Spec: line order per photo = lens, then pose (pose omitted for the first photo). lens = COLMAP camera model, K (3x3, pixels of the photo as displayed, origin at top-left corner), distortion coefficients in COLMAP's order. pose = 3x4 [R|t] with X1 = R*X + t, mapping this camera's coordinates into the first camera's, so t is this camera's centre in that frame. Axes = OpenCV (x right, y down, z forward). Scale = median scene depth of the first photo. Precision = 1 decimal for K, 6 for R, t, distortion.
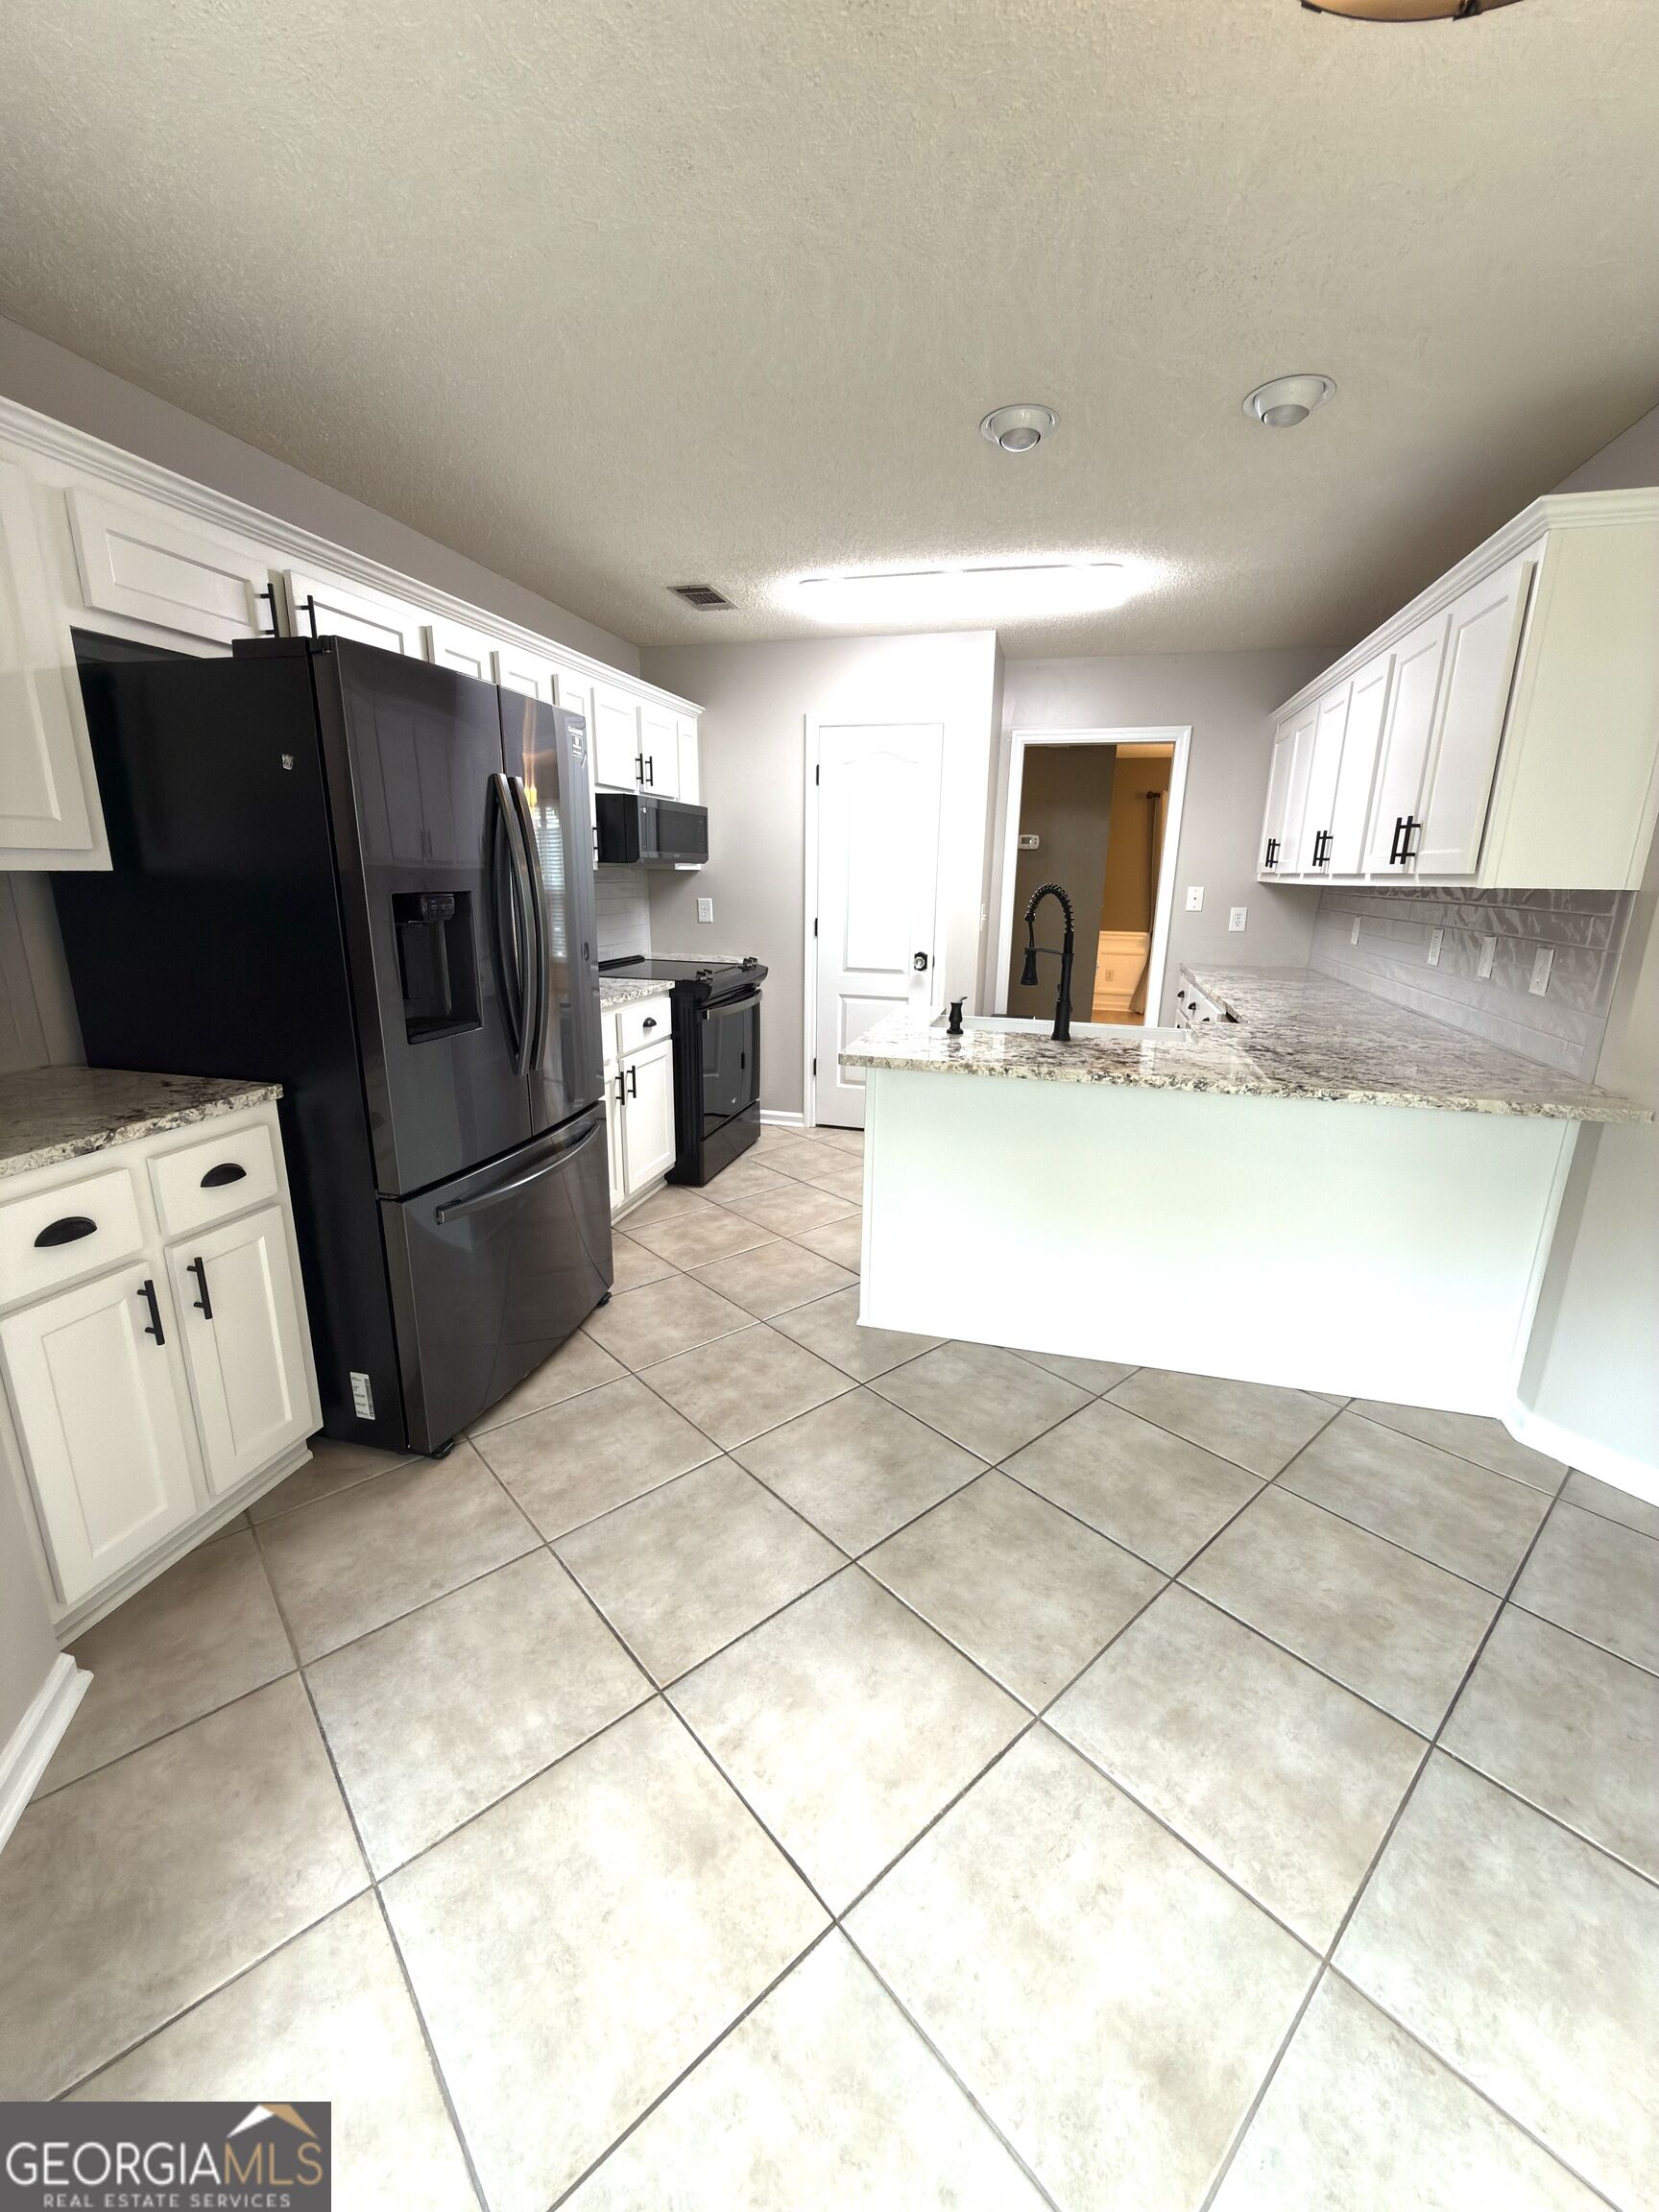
lens RADIAL K [[882.0, 0, 829.6], [0, 882.0, 1102.6], [0, 0, 1]] dist [-0.001933, 0.000083]
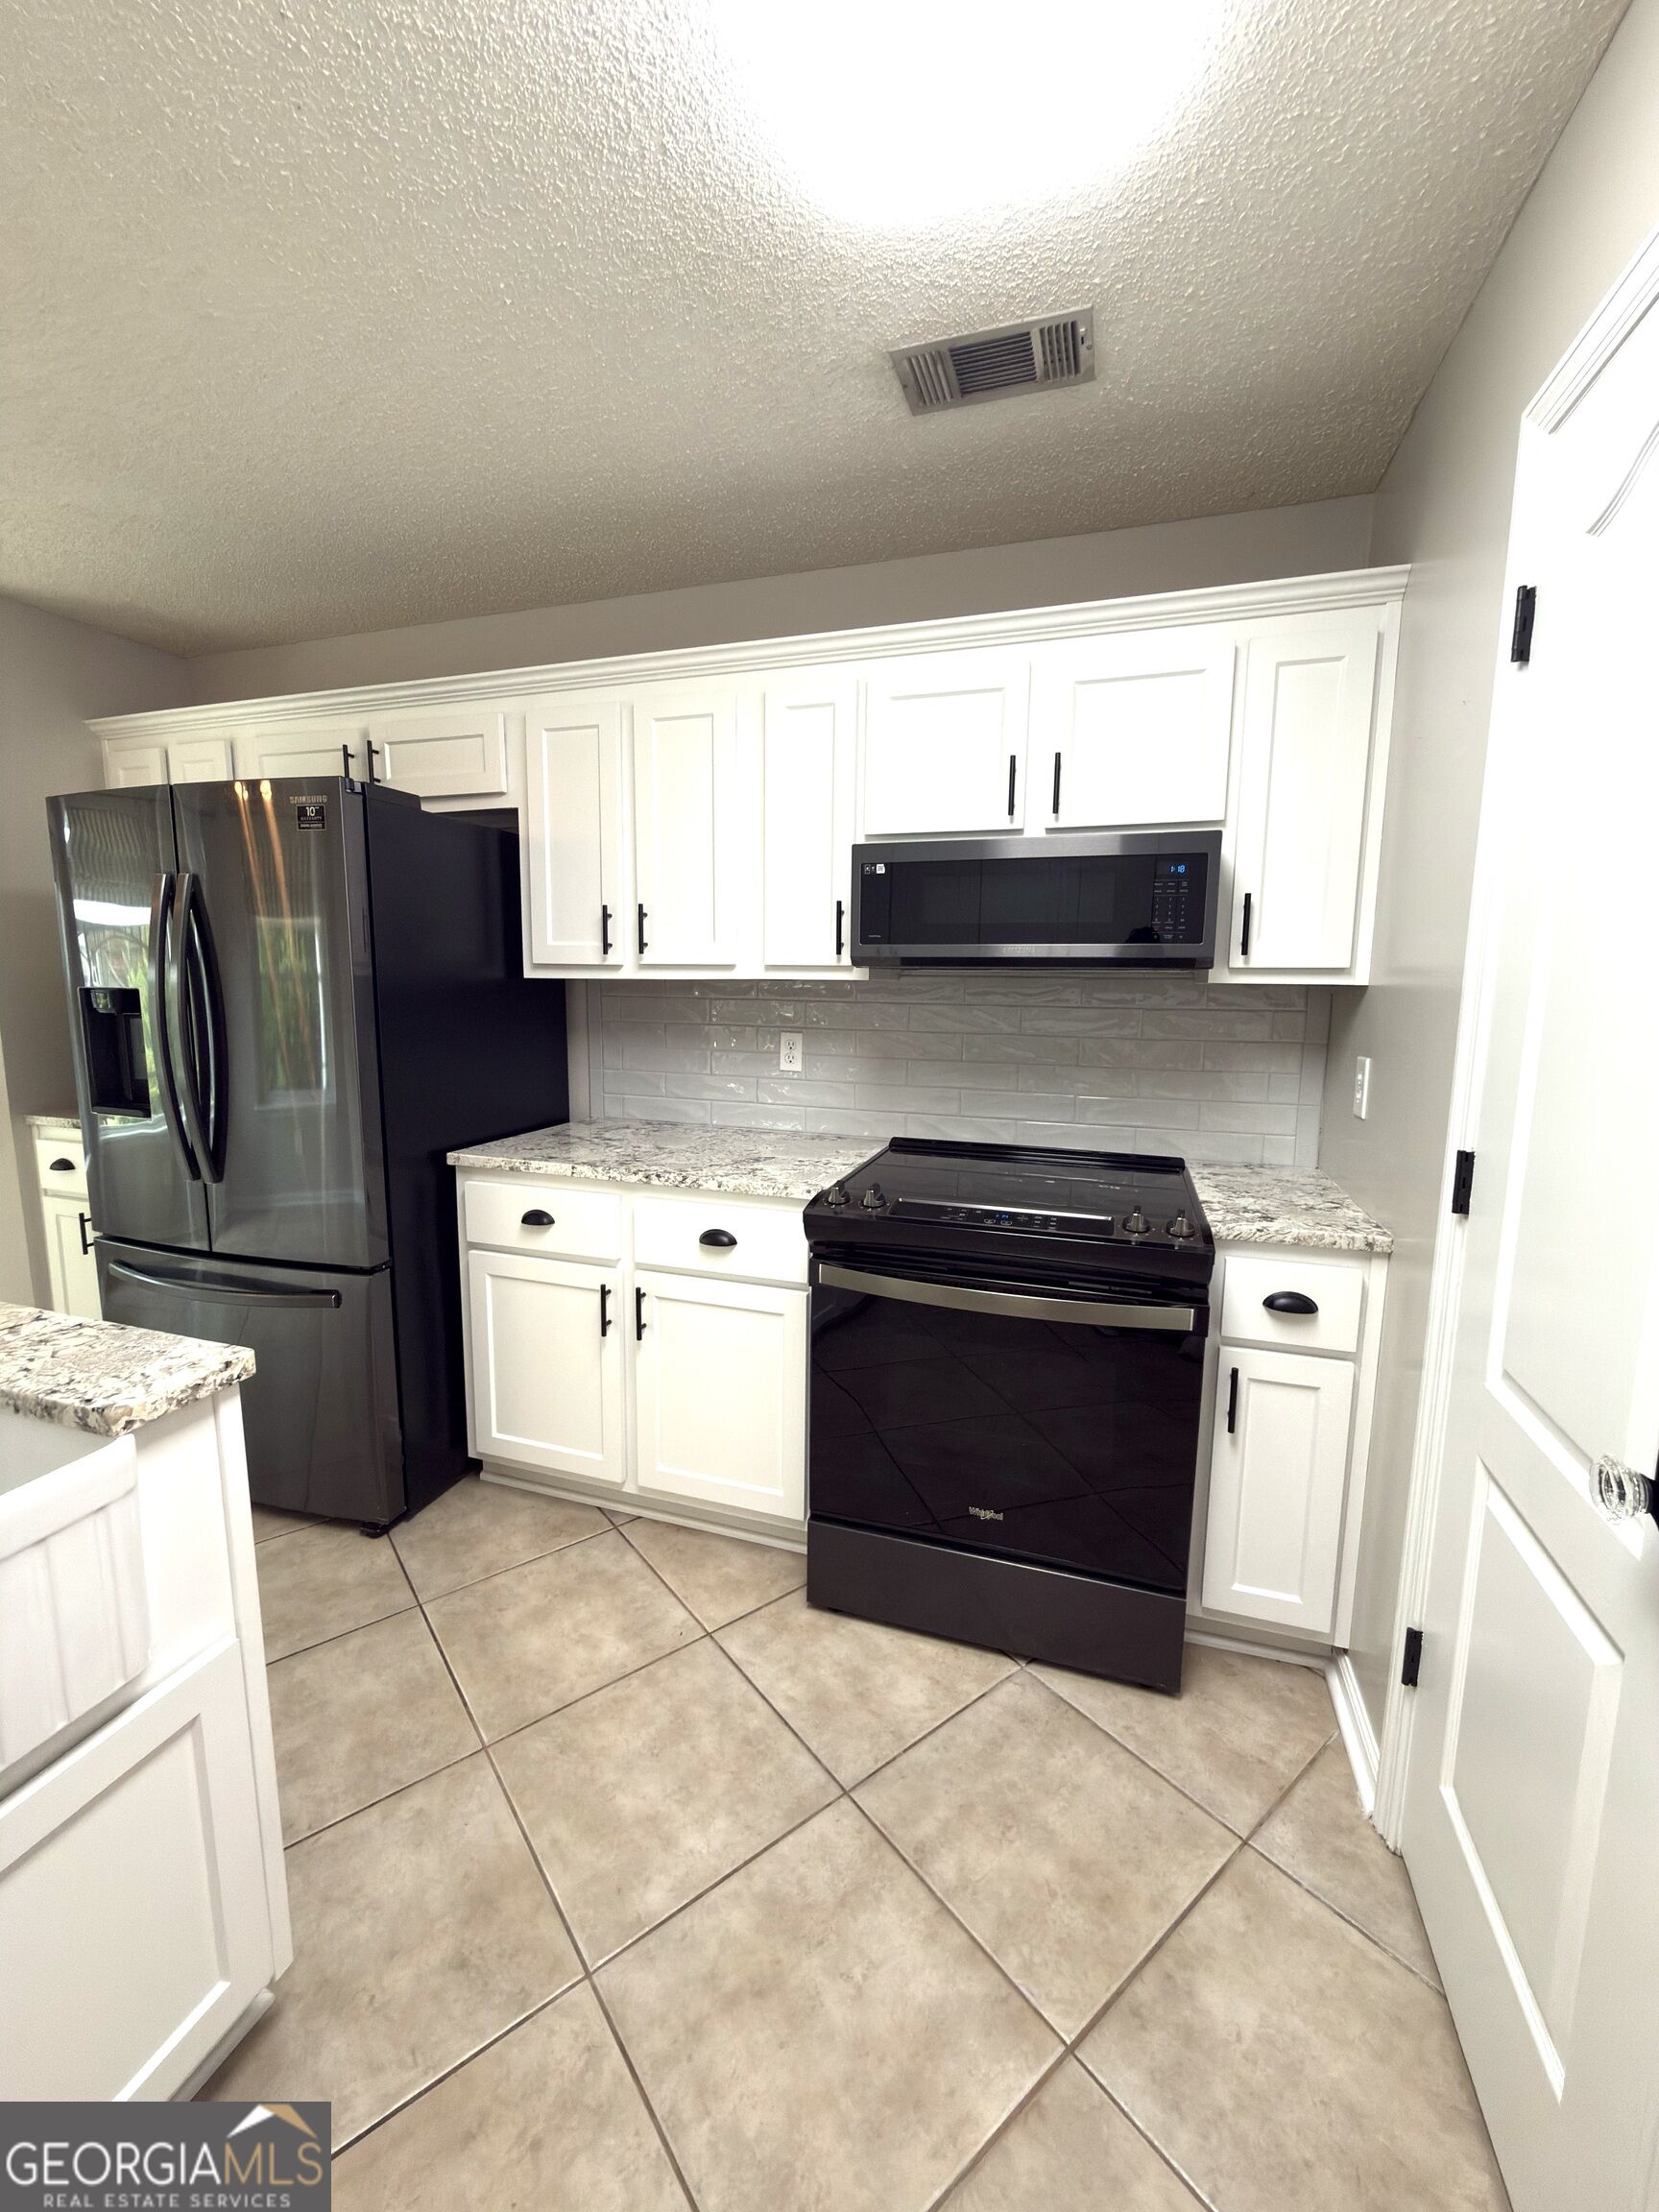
lens RADIAL K [[882.0, 0, 837.2], [0, 882.0, 1092.9], [0, 0, 1]] dist [-0.001933, 0.000083]
pose [[-0.054103, 0.125502, -0.990617, 0.335273], [-0.268776, 0.953625, 0.135495, -0.271230], [0.961682, 0.273585, -0.017862, 1.030763]]
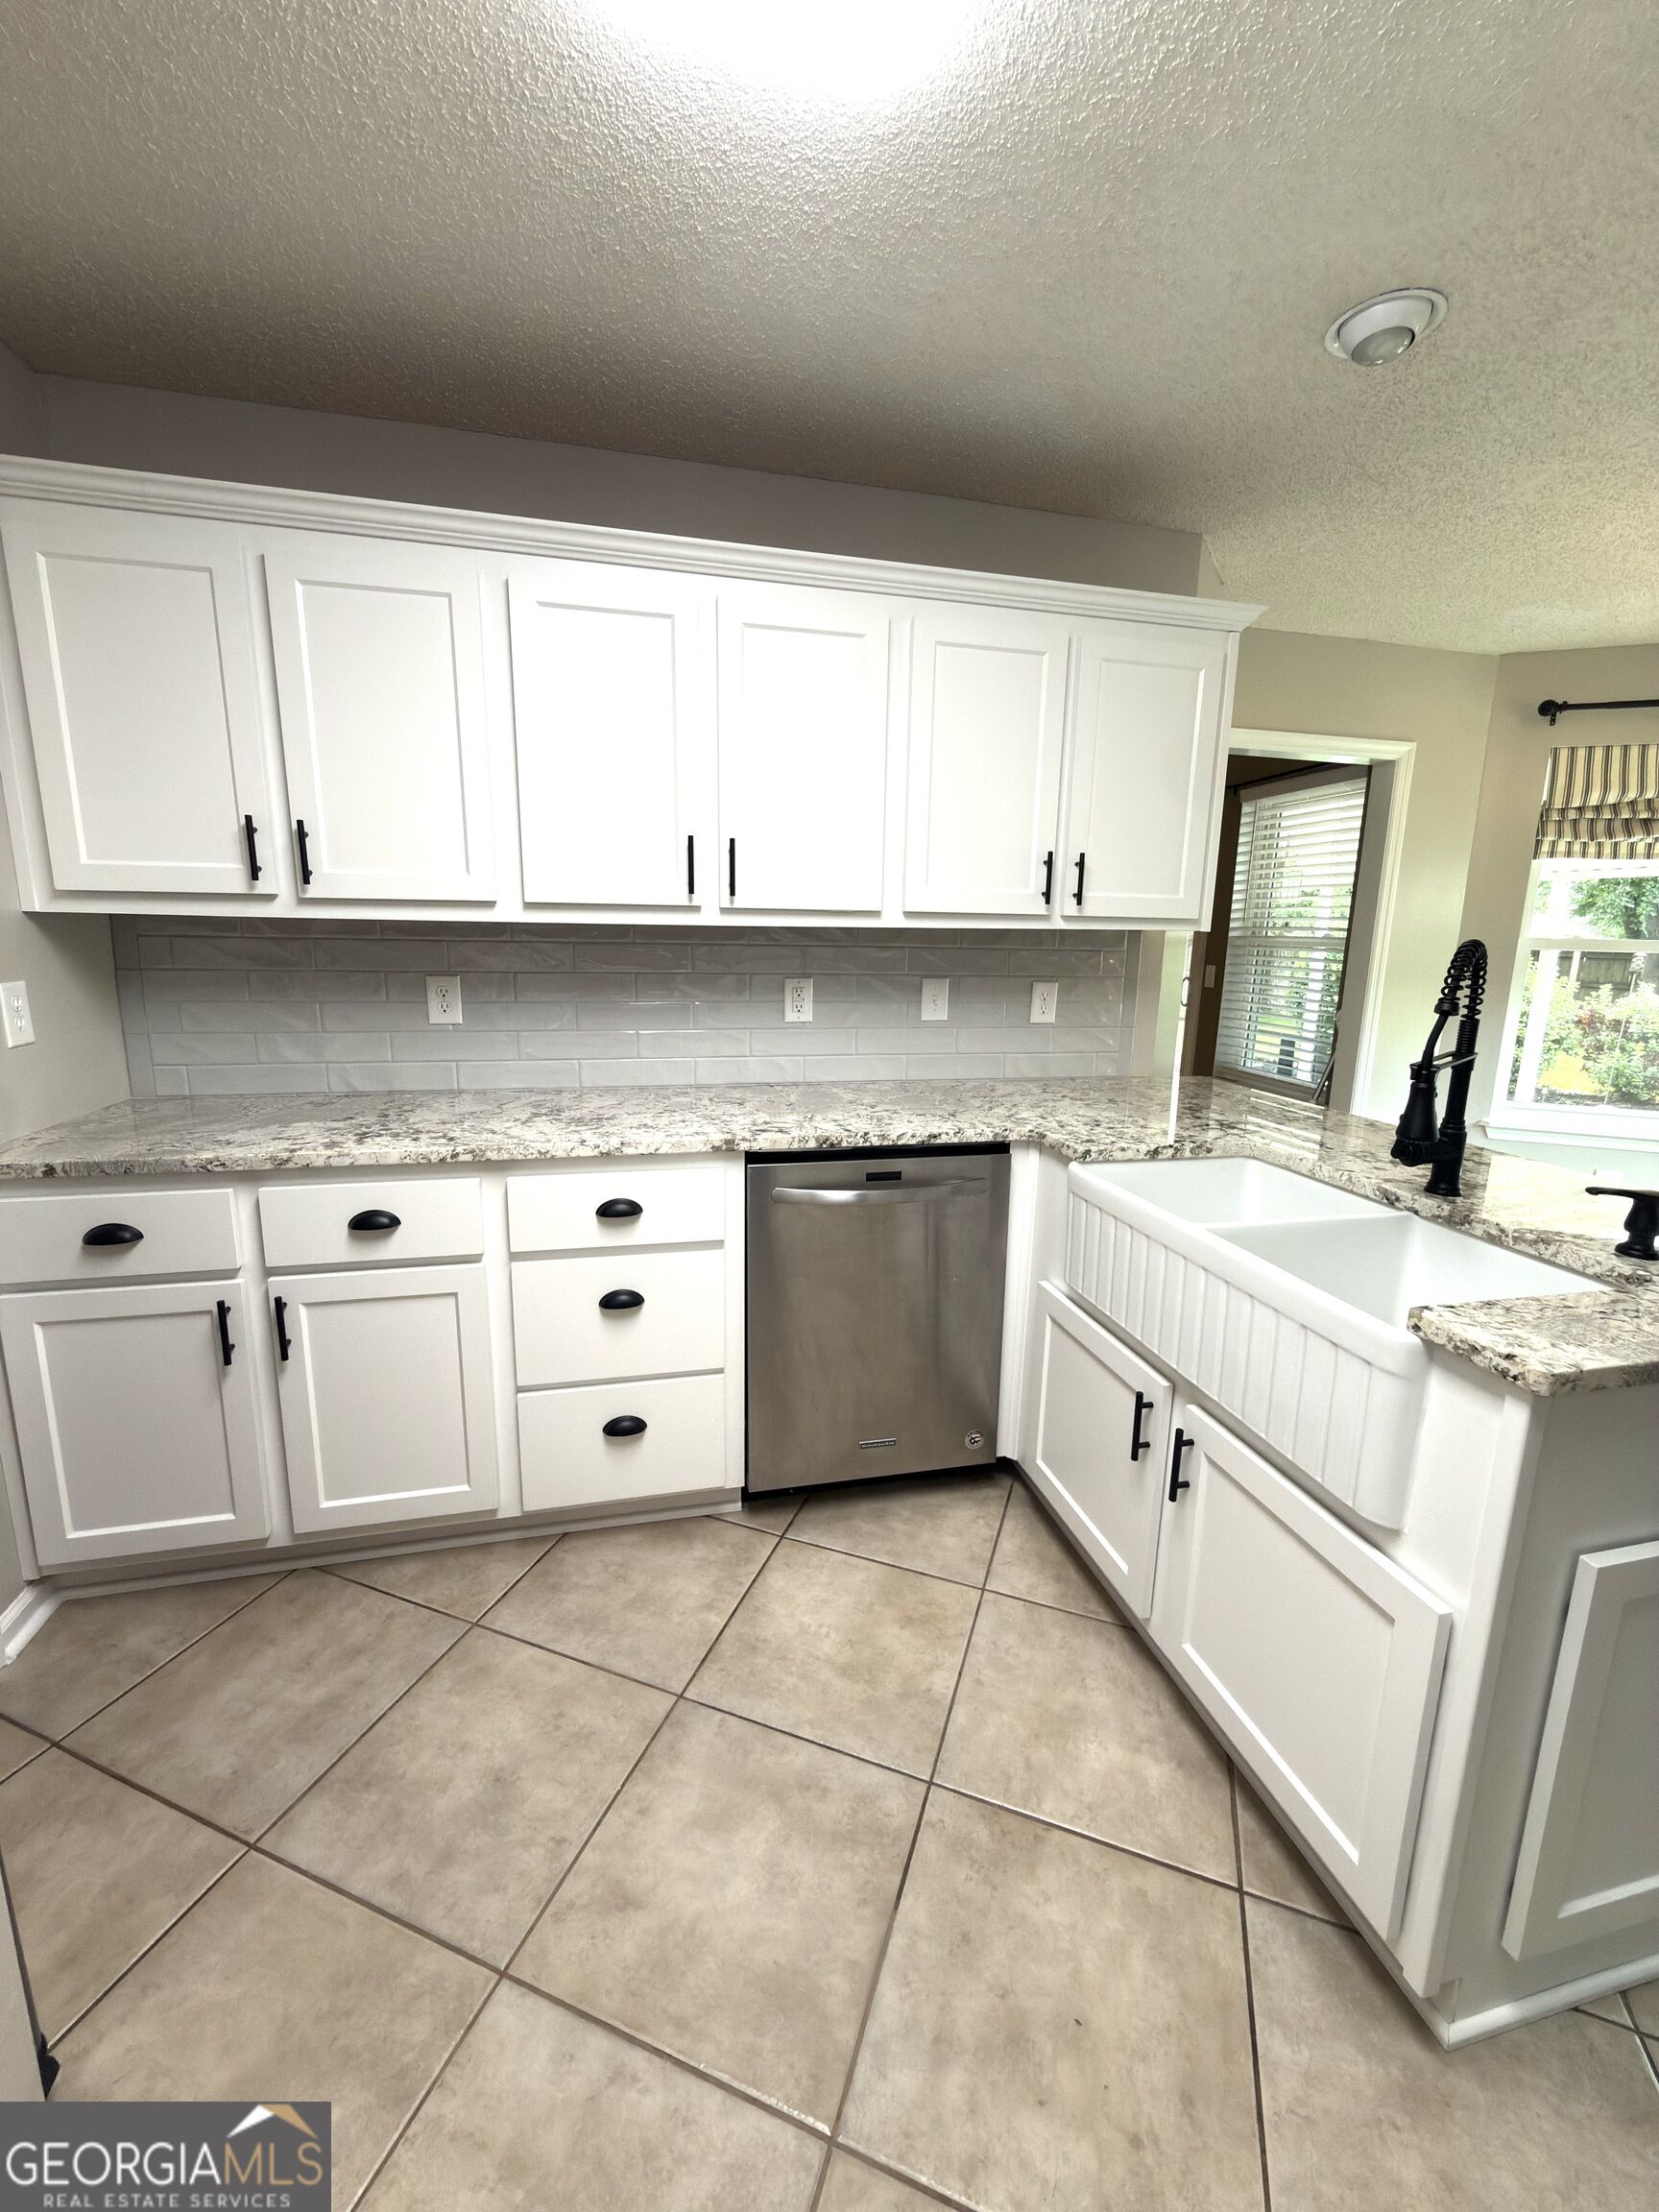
lens RADIAL K [[882.0, 0, 830.8], [0, 882.0, 1104.3], [0, 0, 1]] dist [-0.001933, 0.000083]
pose [[-0.474986, -0.181692, 0.861032, -0.037493], [0.206403, 0.928155, 0.309718, -0.288577], [-0.855445, 0.324832, -0.403359, 1.113904]]
